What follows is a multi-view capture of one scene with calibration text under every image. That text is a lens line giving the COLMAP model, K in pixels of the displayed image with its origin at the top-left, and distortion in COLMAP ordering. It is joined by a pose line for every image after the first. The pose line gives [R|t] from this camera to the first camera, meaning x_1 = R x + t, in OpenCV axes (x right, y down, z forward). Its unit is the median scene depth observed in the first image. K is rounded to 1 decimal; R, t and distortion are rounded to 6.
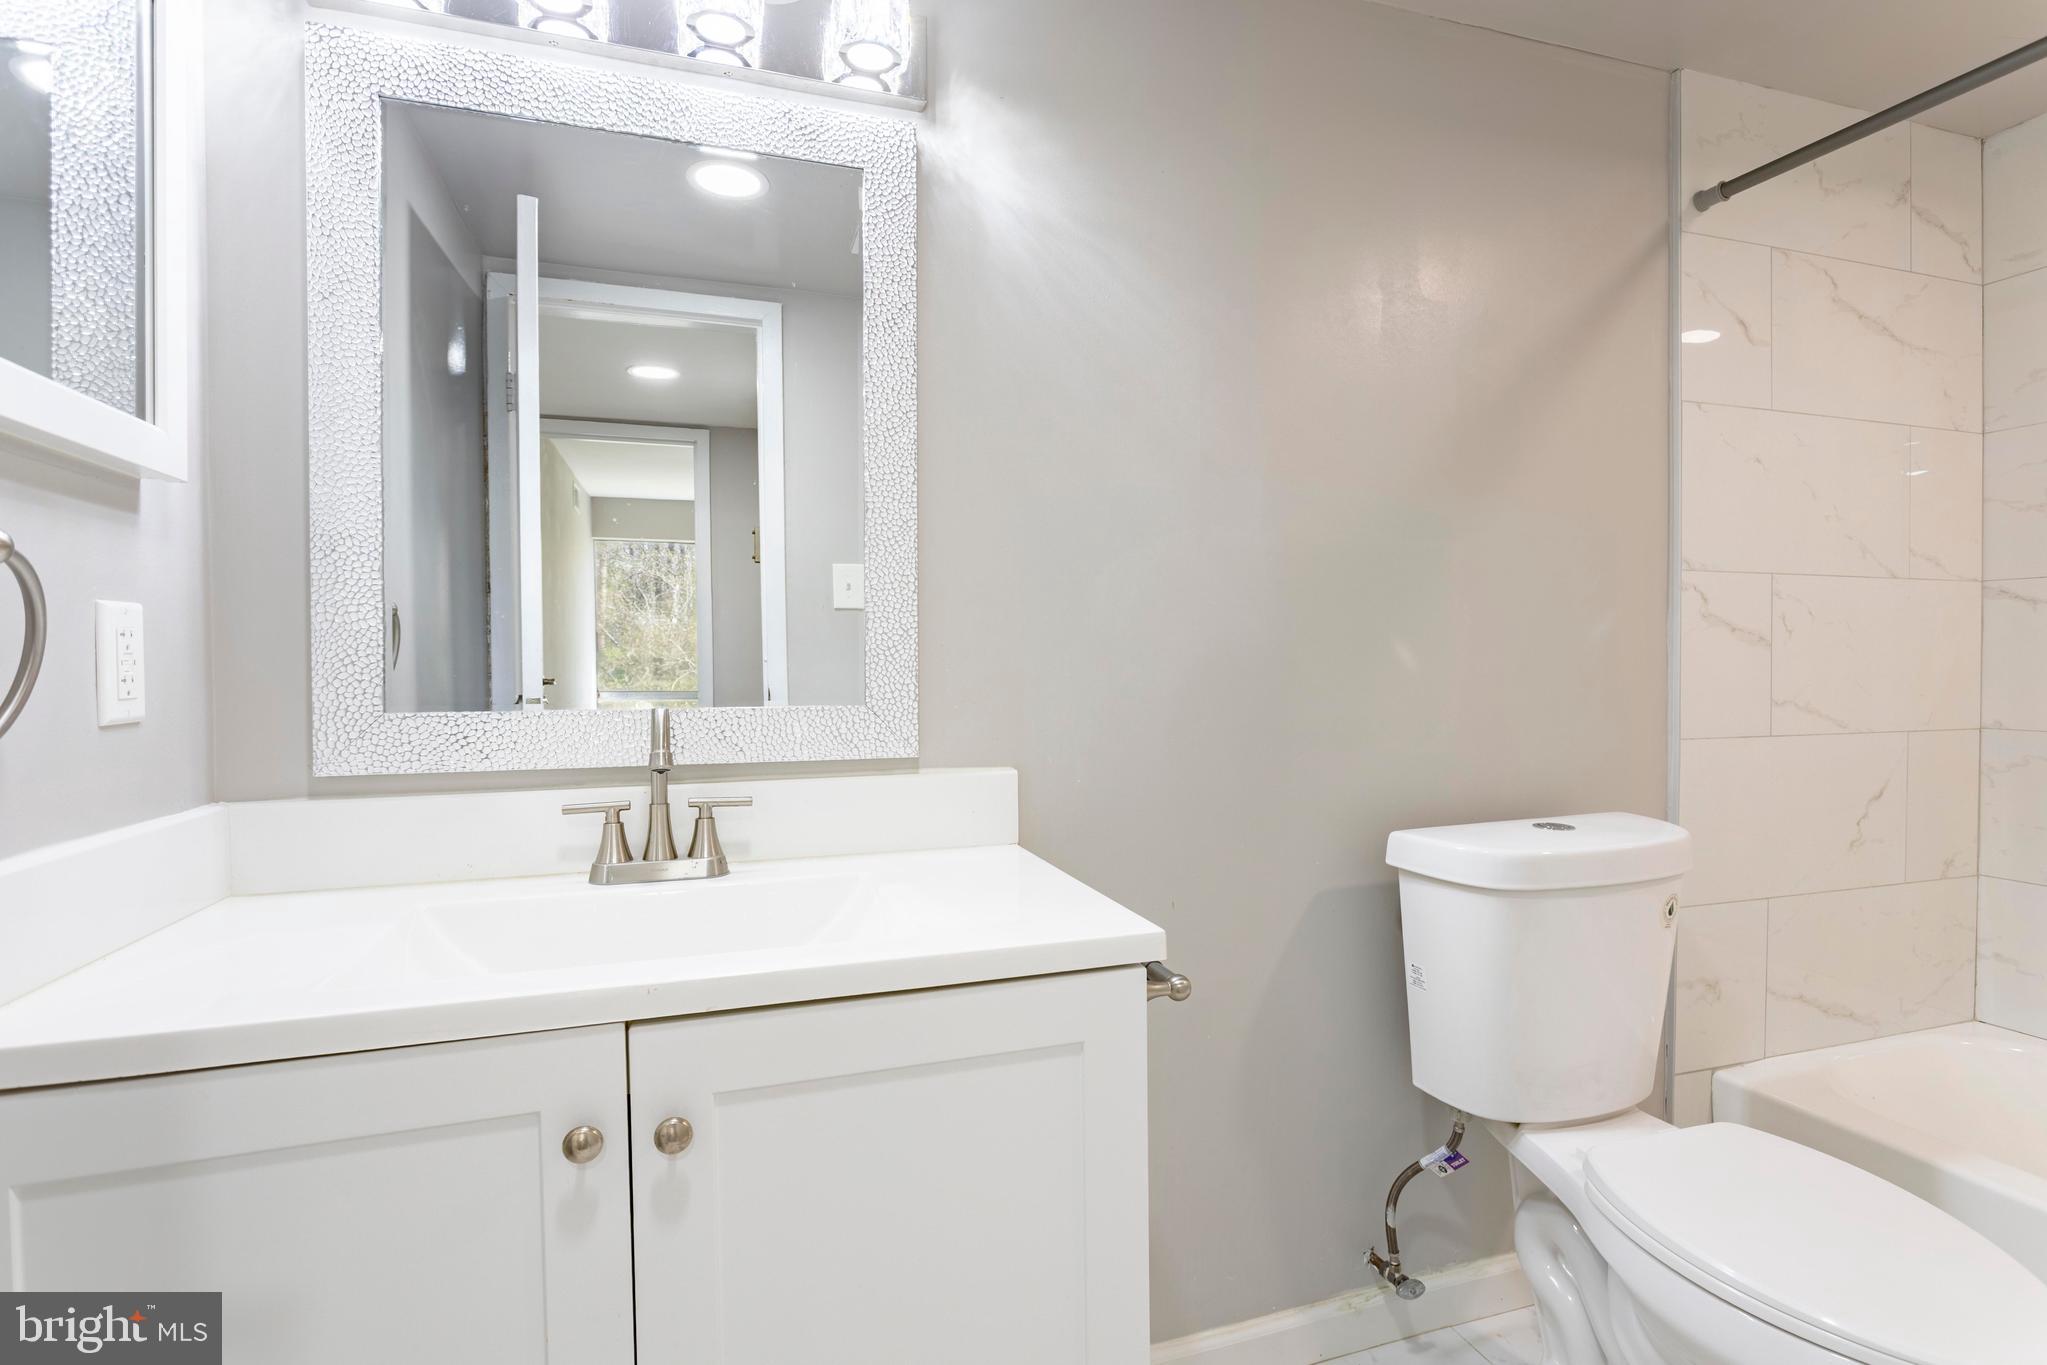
lens RADIAL K [[1045.4, 0, 1032.7], [0, 1045.4, 677.9], [0, 0, 1]] dist [-0.008140, 0.001590]
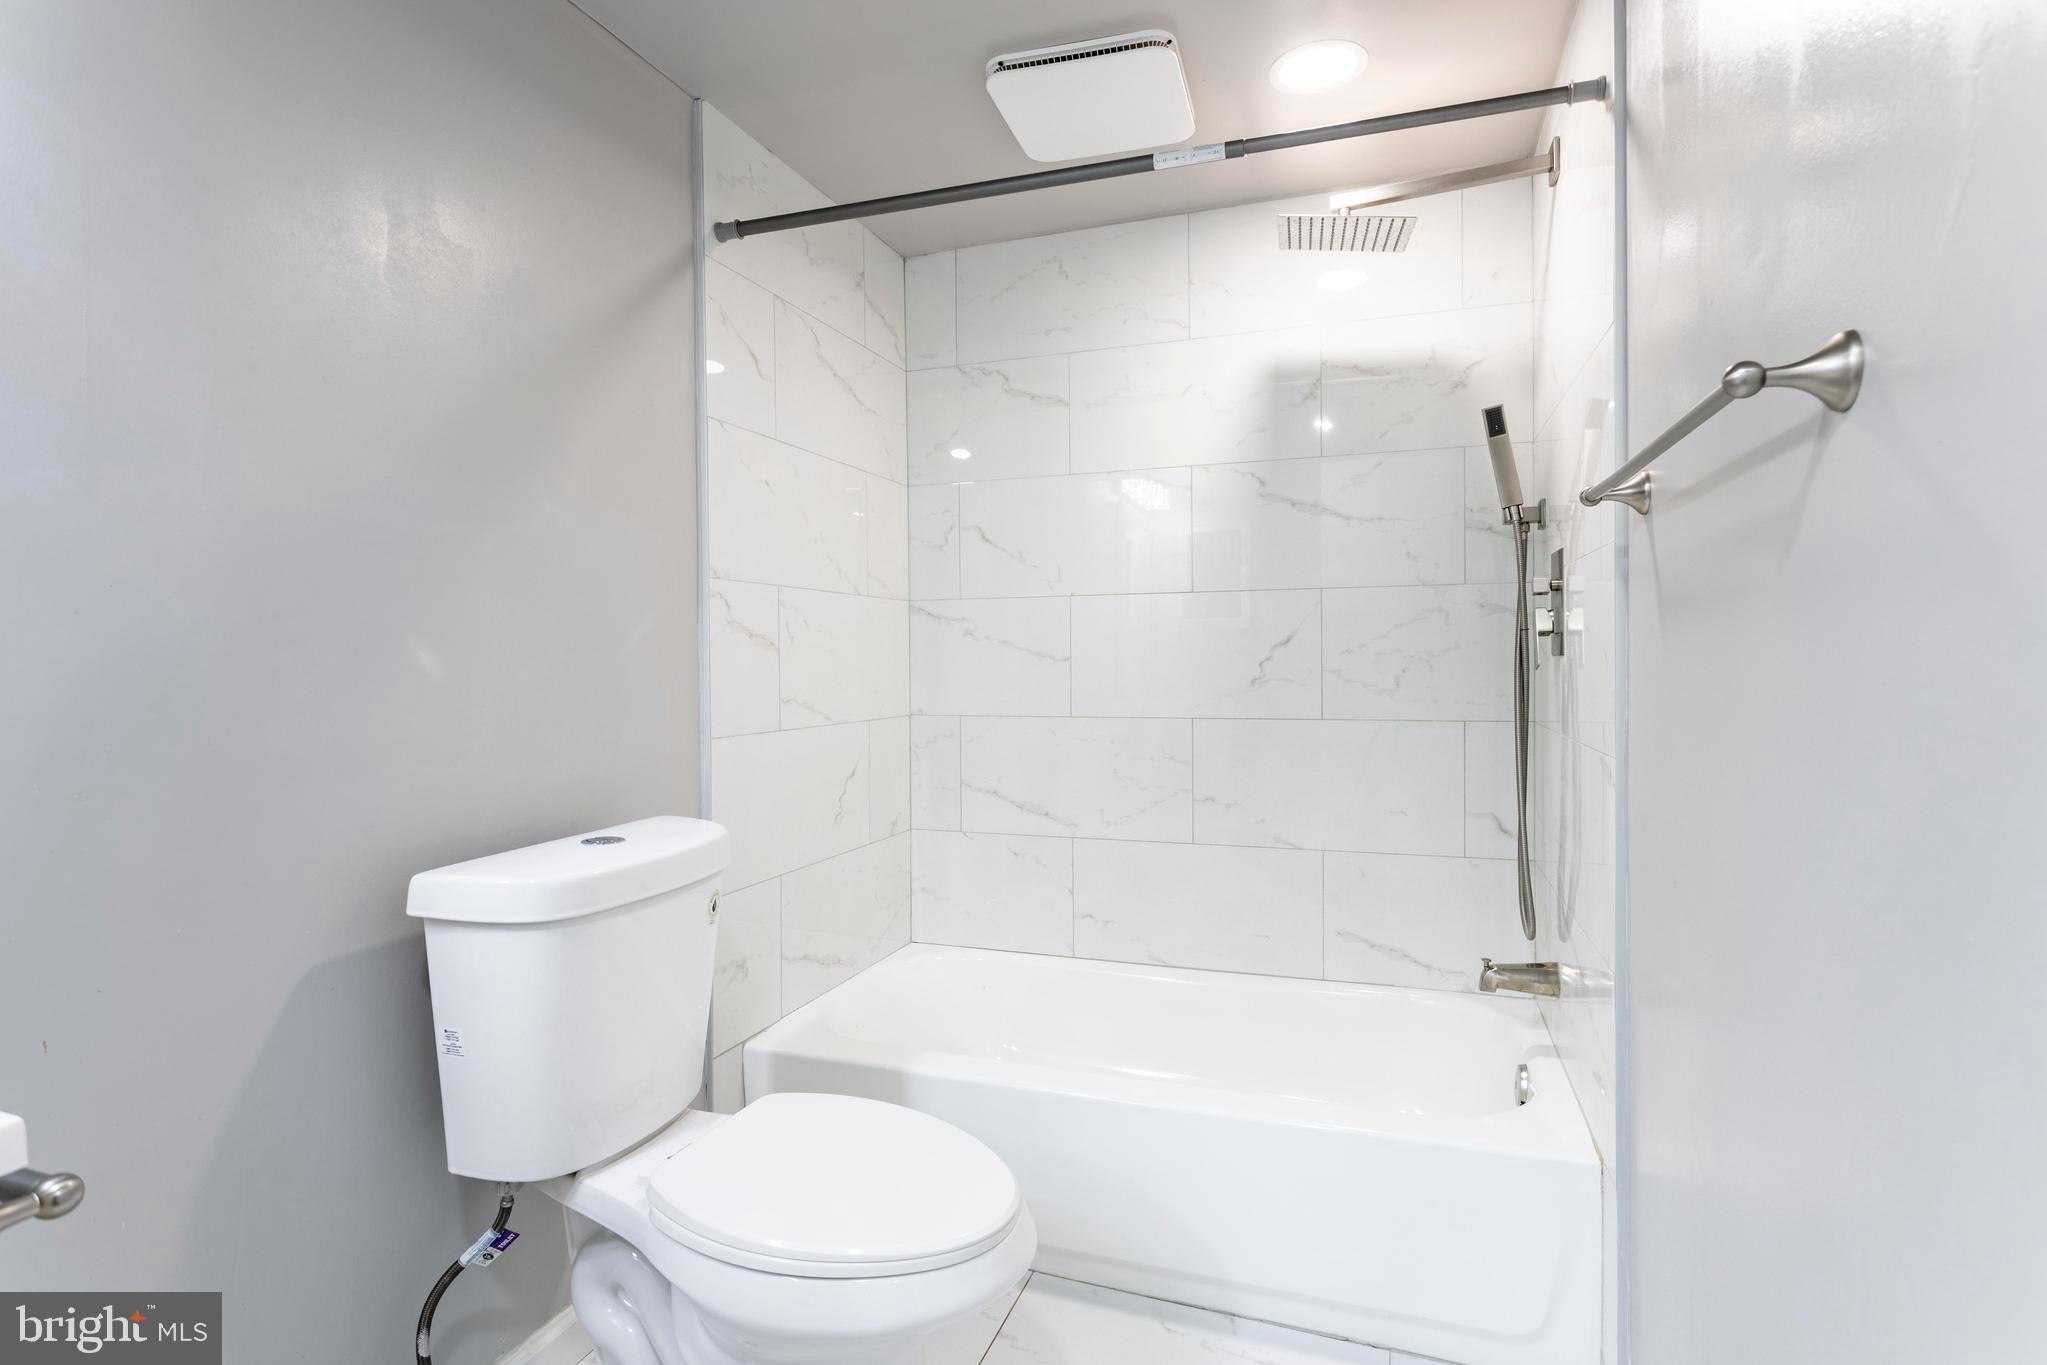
lens RADIAL K [[1012.2, 0, 1035.7], [0, 1012.2, 673.8], [0, 0, 1]] dist [-0.011359, 0.006018]
pose [[0.613982, -0.012999, 0.789213, 0.020999], [0.019390, 0.999811, 0.001383, -0.001701], [-0.789082, 0.014453, 0.614118, 0.125185]]
